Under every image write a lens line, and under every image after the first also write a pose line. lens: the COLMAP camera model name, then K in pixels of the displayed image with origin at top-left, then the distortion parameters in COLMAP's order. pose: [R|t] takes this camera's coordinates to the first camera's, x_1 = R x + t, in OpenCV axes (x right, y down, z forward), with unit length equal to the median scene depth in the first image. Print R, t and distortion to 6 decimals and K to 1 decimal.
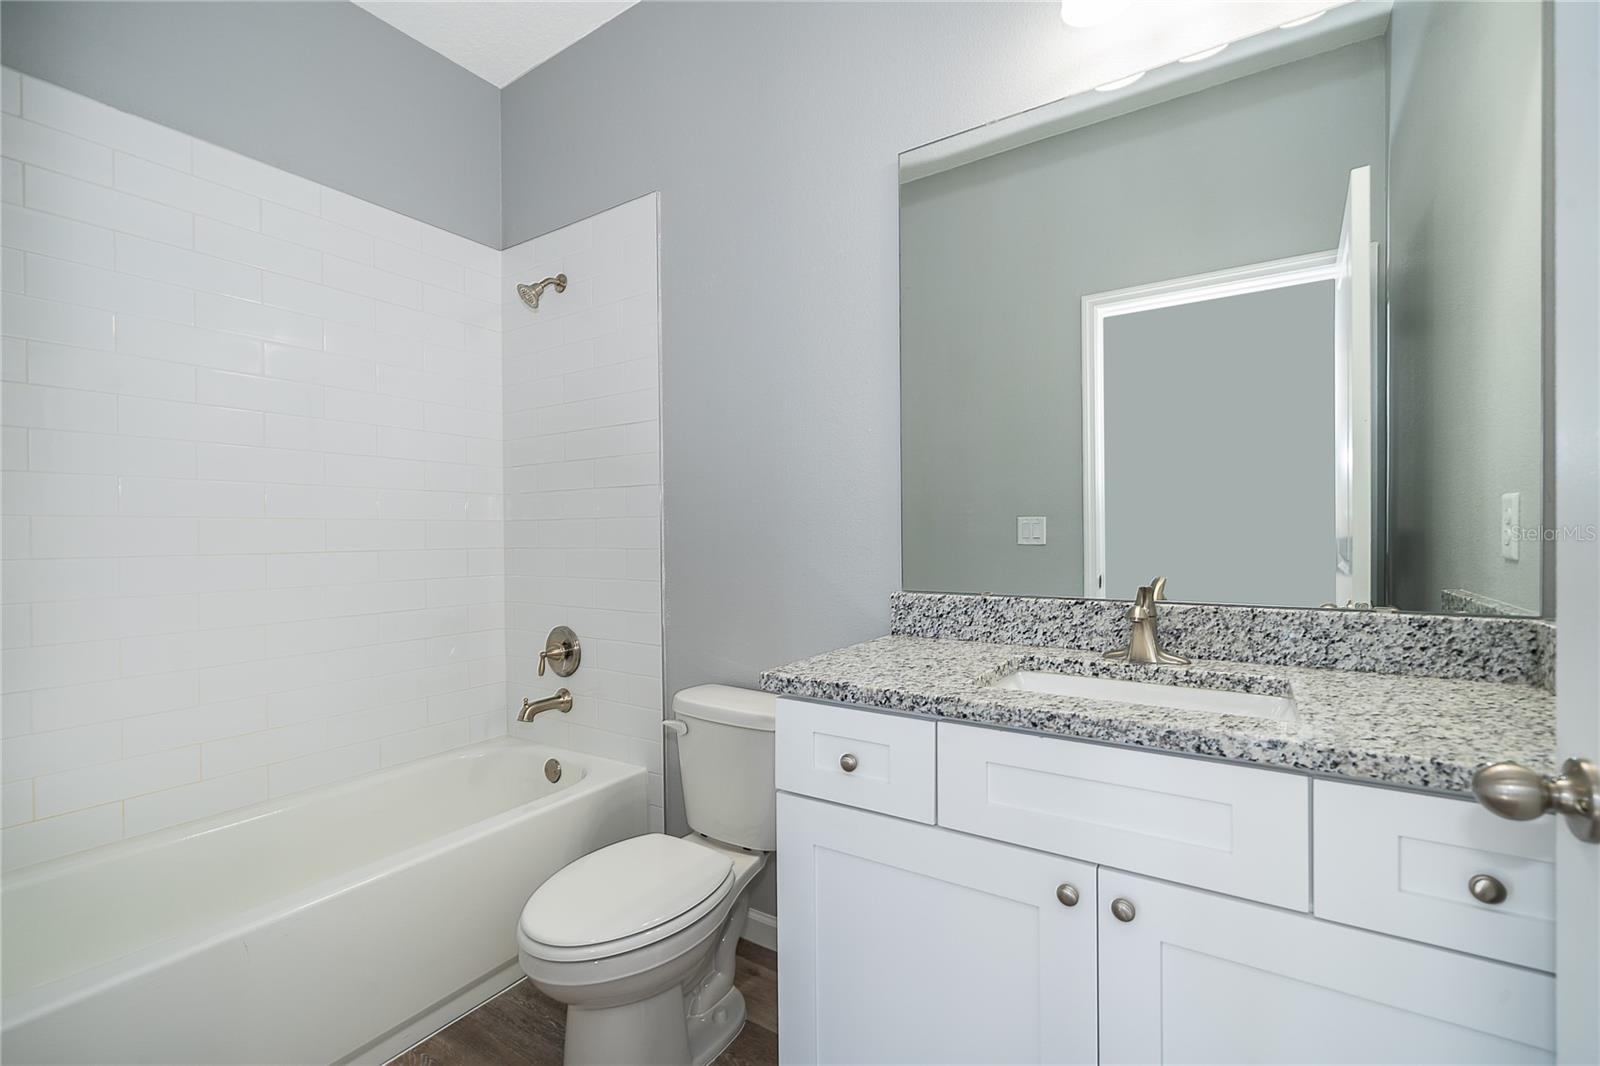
lens RADIAL K [[654.3, 0, 799.1], [0, 654.3, 522.7], [0, 0, 1]] dist [-0.001456, 0.000042]
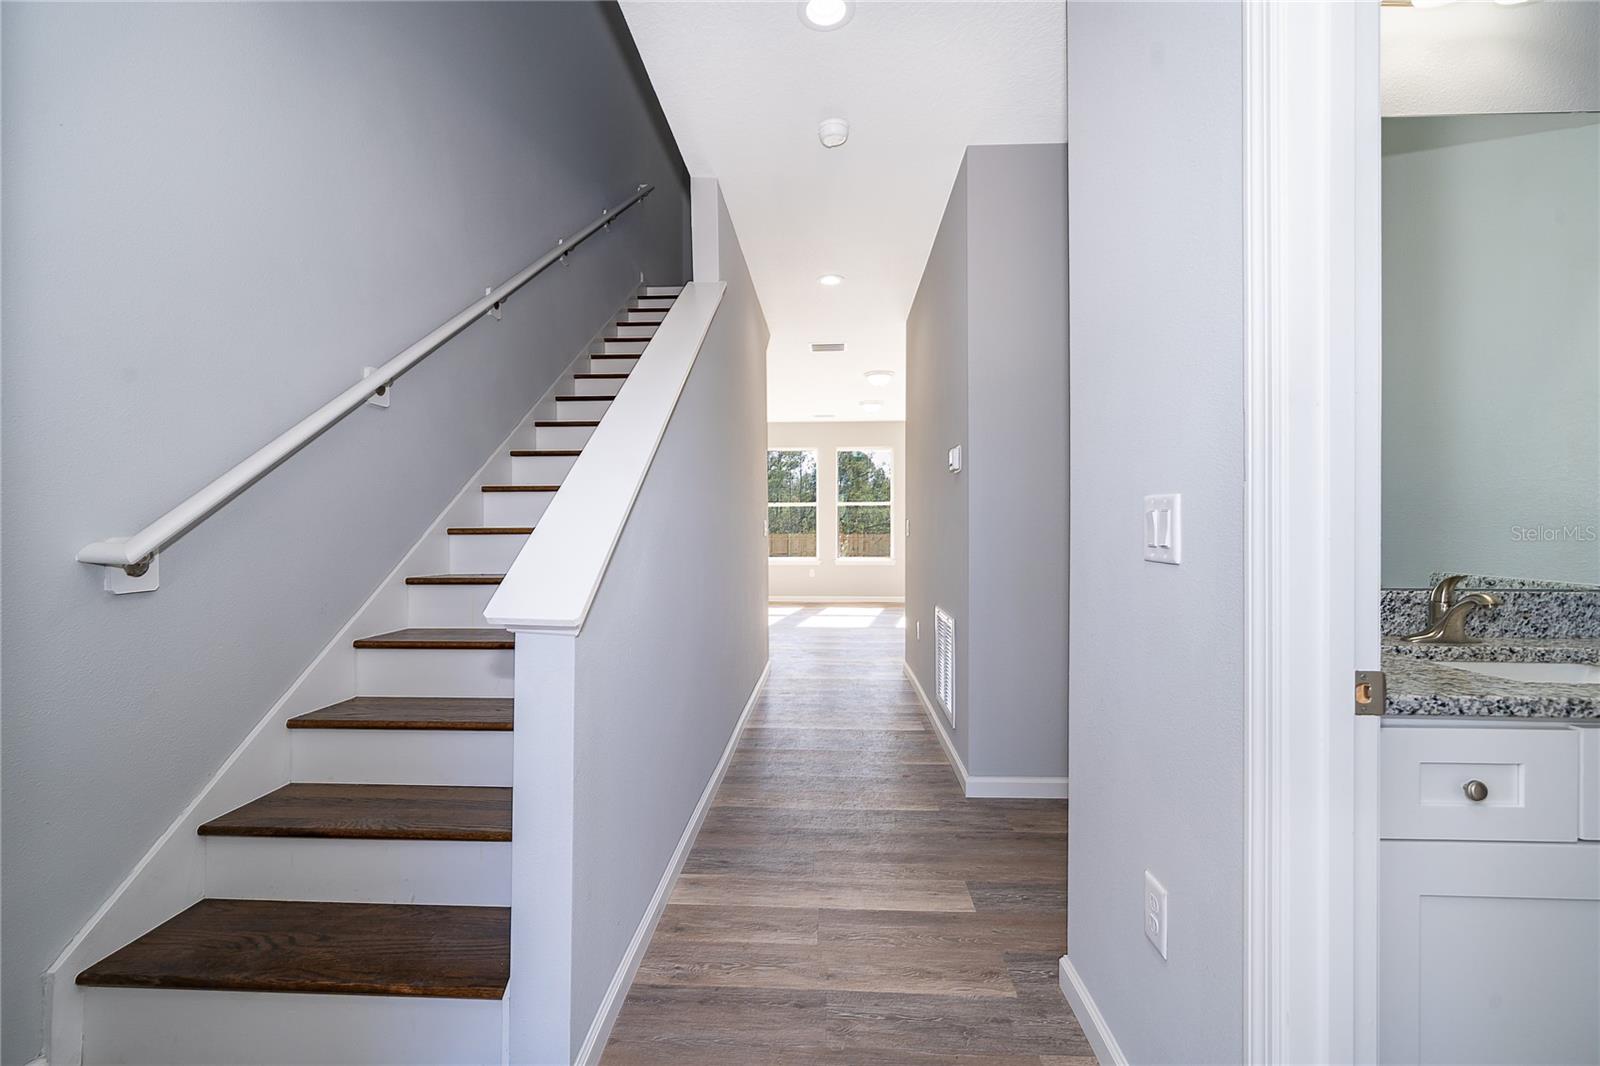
lens RADIAL K [[647.7, 0, 794.9], [0, 647.7, 516.3], [0, 0, 1]] dist [0.000203, 0.000002]
pose [[0.870388, 0.013718, 0.492176, -1.130951], [-0.010788, 0.999903, -0.008790, 0.025944], [-0.492249, 0.002341, 0.870451, 0.704511]]
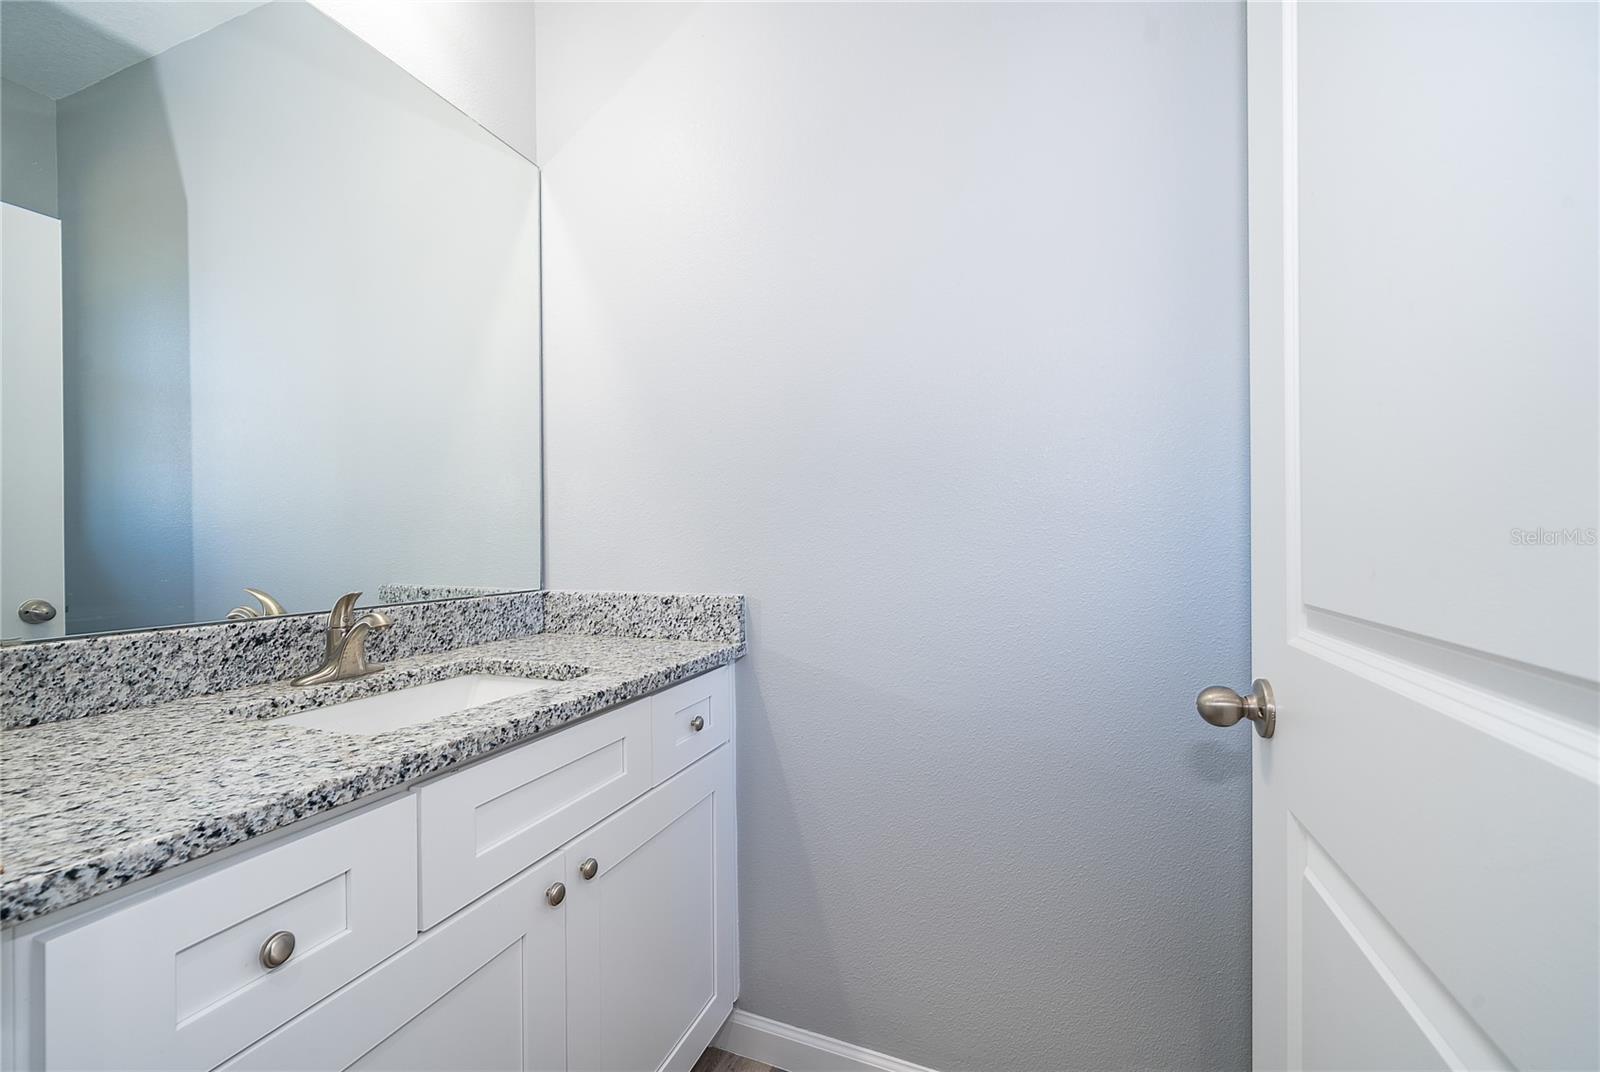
lens RADIAL K [[678.1, 0, 795.3], [0, 678.1, 527.4], [0, 0, 1]] dist [-0.002241, -0.000264]
pose [[-0.193831, 0.023093, 0.980763, -0.549107], [-0.003735, 0.999698, -0.024277, 0.038549], [-0.981028, -0.008369, -0.193686, 0.701419]]
